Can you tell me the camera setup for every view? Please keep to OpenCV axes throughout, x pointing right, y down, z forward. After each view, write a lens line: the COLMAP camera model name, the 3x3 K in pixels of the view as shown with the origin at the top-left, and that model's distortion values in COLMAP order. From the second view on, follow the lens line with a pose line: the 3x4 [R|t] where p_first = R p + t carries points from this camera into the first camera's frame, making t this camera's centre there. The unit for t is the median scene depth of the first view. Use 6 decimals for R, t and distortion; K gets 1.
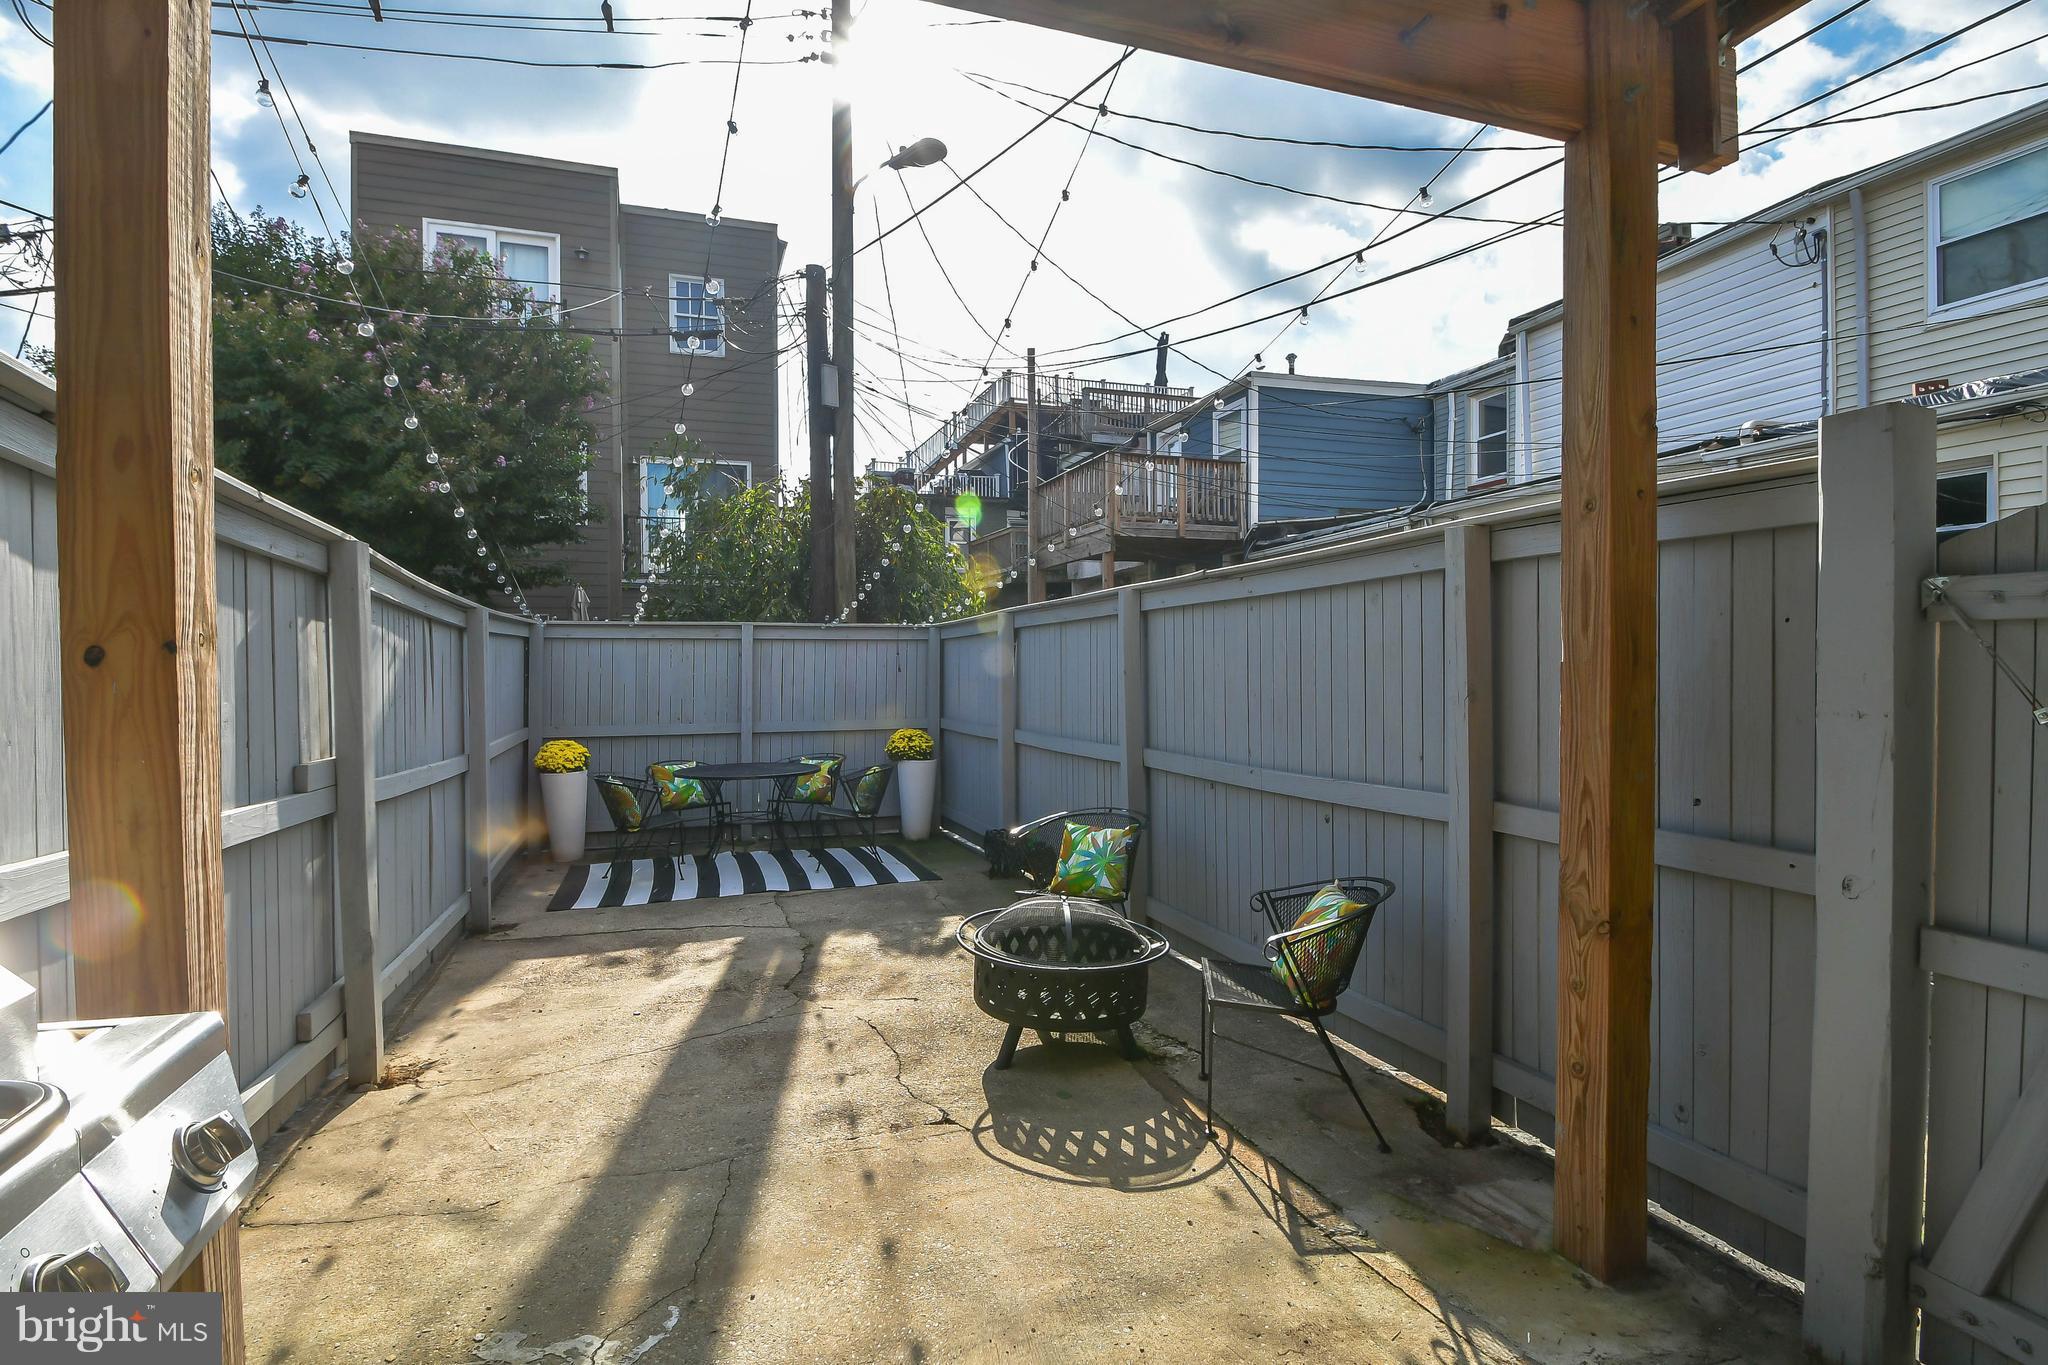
lens RADIAL K [[986.0, 0, 1001.7], [0, 986.0, 680.8], [0, 0, 1]] dist [0.000291, -0.014327]
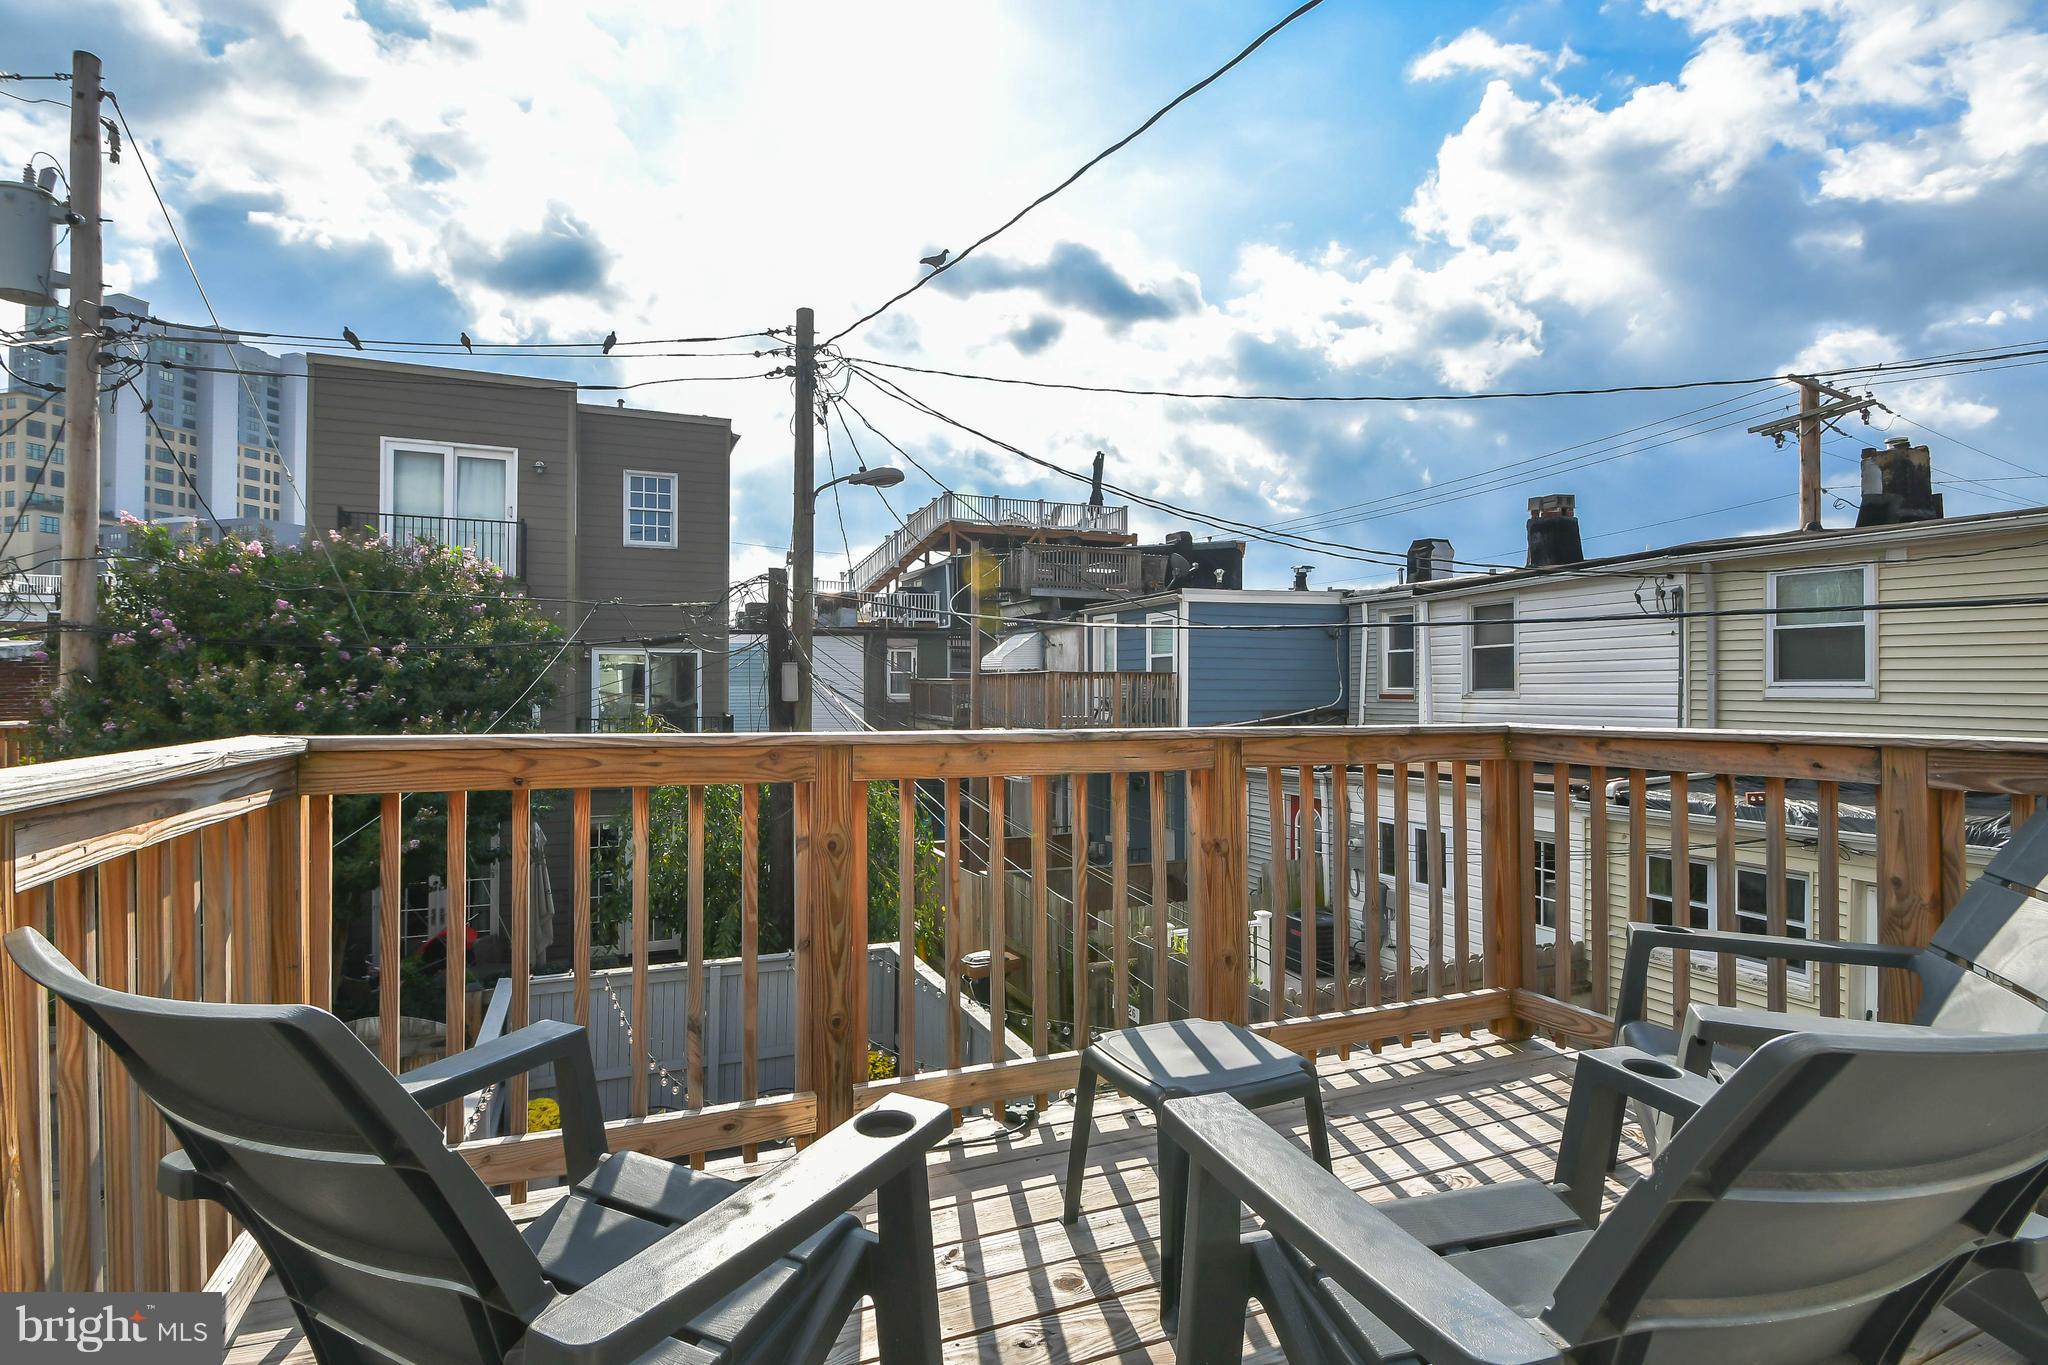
lens RADIAL K [[986.0, 0, 1001.7], [0, 986.0, 680.8], [0, 0, 1]] dist [0.000291, -0.014327]
pose [[0.997686, 0.009806, 0.067277, -0.032988], [-0.008271, 0.999700, -0.023048, -0.490565], [-0.067483, 0.022438, 0.997468, -0.131803]]
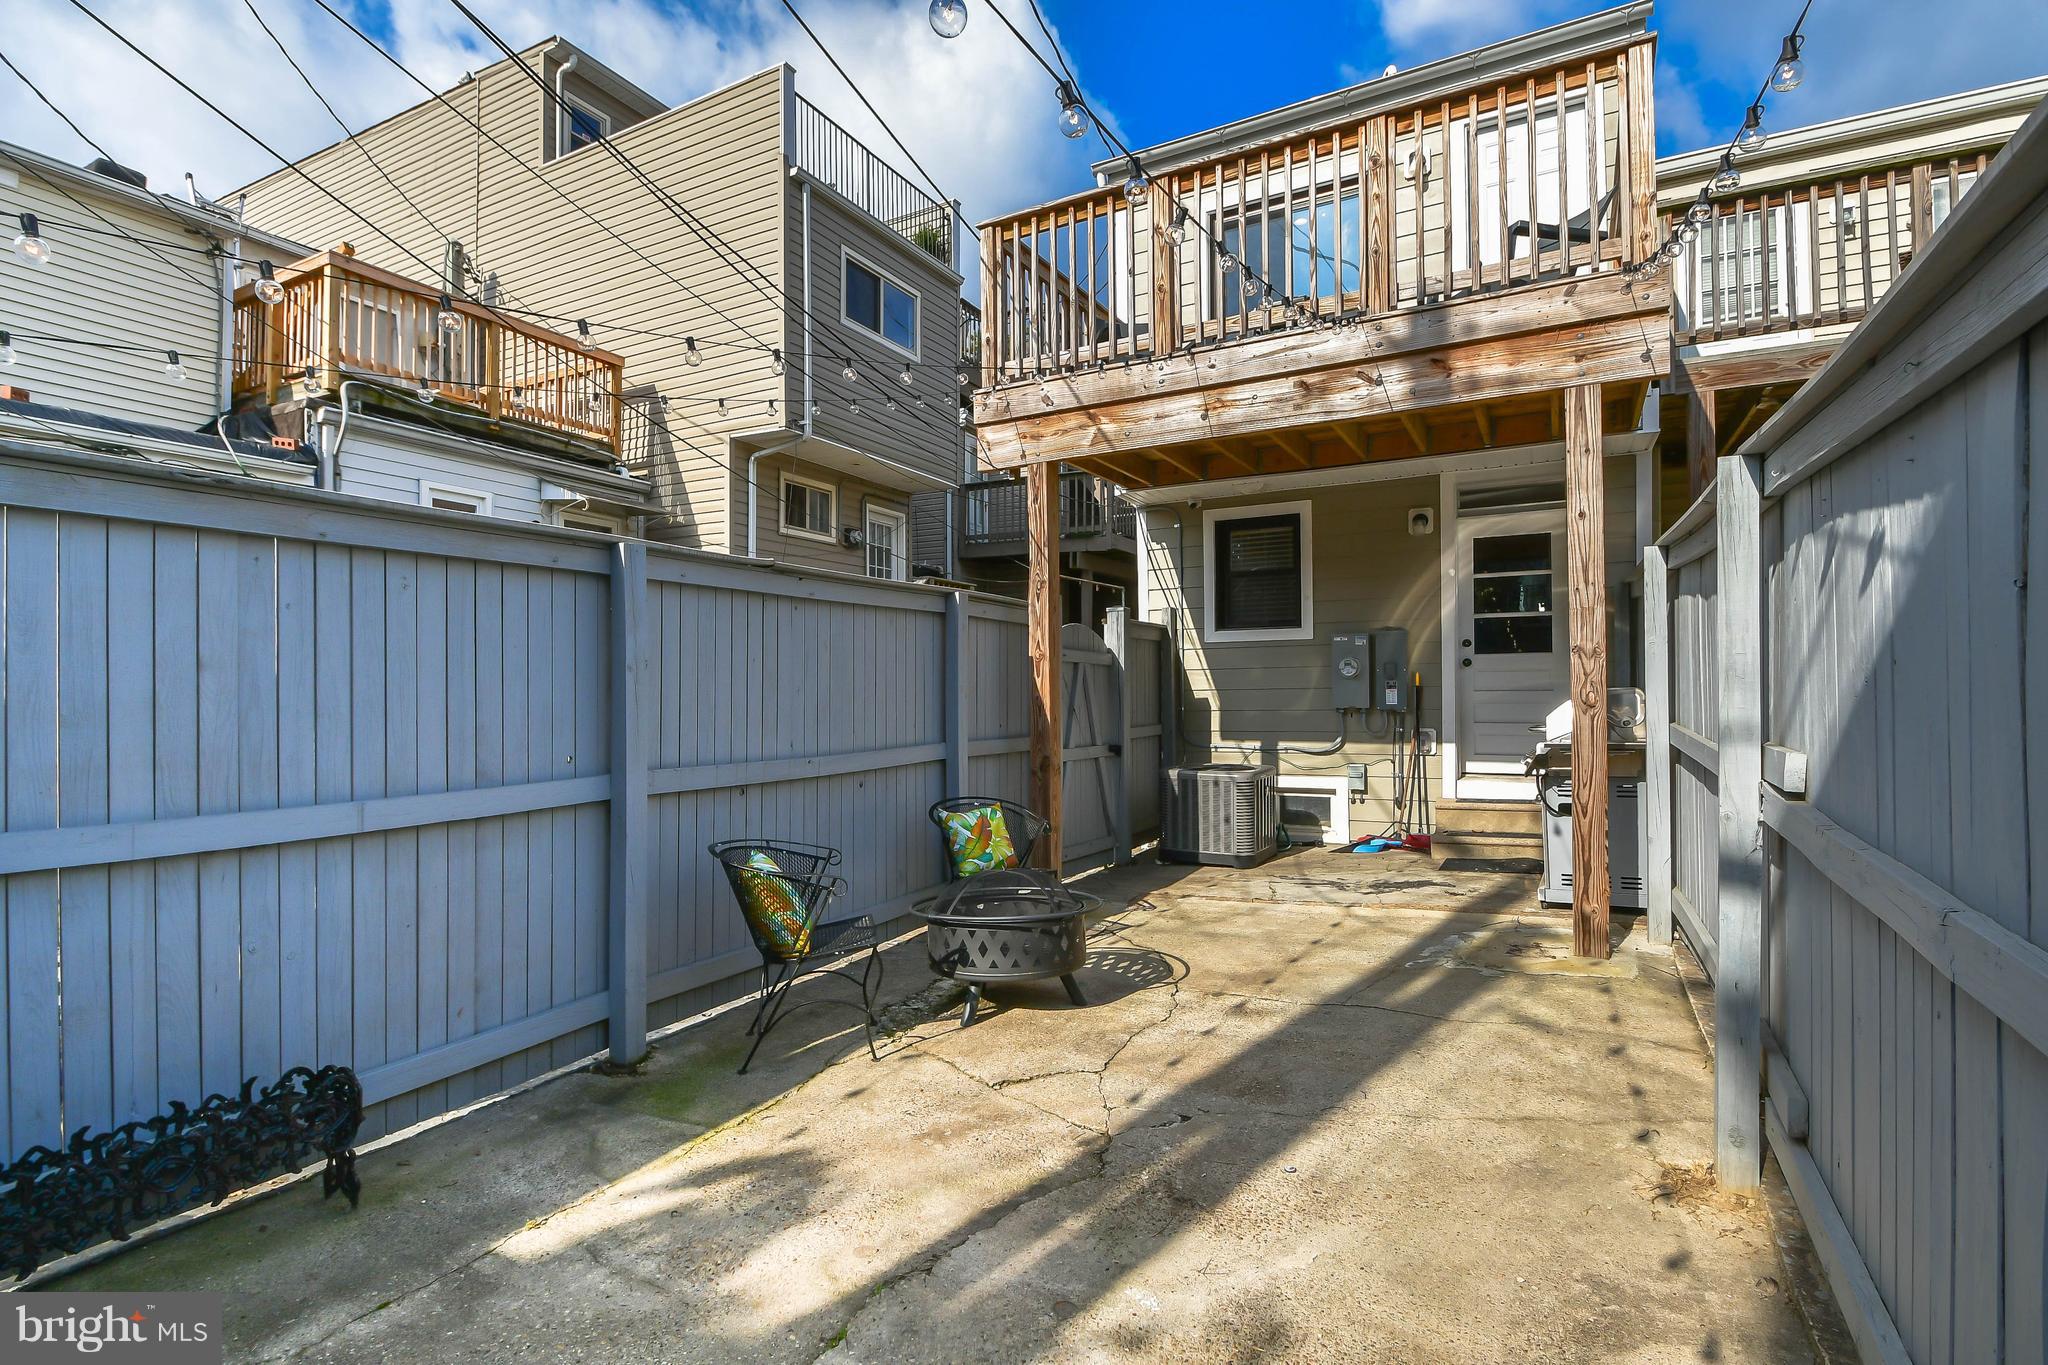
lens RADIAL K [[992.3, 0, 993.4], [0, 992.3, 683.8], [0, 0, 1]] dist [0.000222, -0.013495]
pose [[-0.662674, 0.018070, 0.748690, -0.480640], [0.021667, 0.999753, -0.004951, 0.012683], [-0.748595, 0.012941, -0.662901, 1.097943]]
